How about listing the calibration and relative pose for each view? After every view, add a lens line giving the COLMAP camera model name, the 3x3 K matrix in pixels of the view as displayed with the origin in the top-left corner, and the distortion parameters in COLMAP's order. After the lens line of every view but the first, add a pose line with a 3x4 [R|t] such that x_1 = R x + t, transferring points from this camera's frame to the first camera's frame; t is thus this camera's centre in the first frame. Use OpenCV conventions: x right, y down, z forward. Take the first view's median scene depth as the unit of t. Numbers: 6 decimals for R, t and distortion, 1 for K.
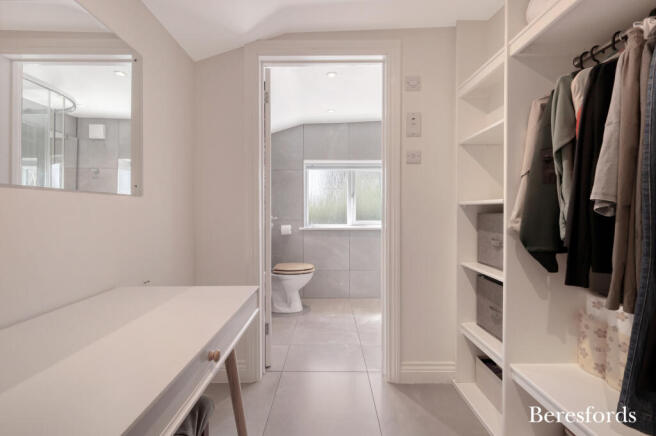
lens RADIAL K [[287.5, 0, 329.0], [0, 287.5, 209.1], [0, 0, 1]] dist [0.000817, -0.000098]
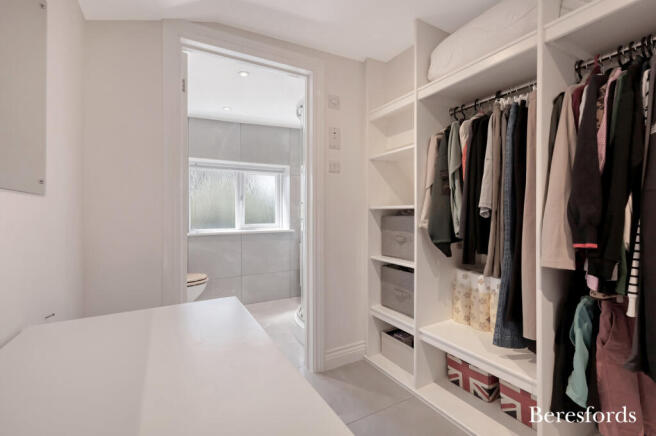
lens RADIAL K [[287.5, 0, 329.0], [0, 287.5, 209.1], [0, 0, 1]] dist [0.000817, -0.000098]
pose [[0.871743, 0.003161, 0.489953, -0.385153], [0.001297, 0.999961, -0.008760, -0.006128], [-0.489961, 0.008272, 0.871705, 0.034729]]
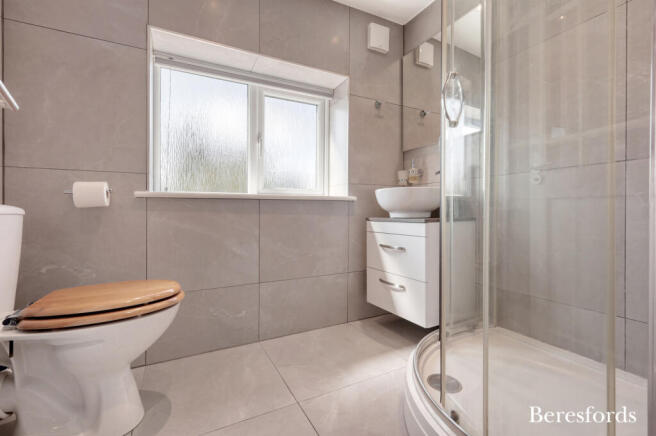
lens RADIAL K [[287.5, 0, 329.0], [0, 287.5, 209.1], [0, 0, 1]] dist [0.000817, -0.000098]
pose [[0.885077, 0.001989, 0.465440, -0.132713], [-0.000981, 0.999997, -0.002409, 0.235870], [-0.465443, 0.001675, 0.885076, 1.367049]]
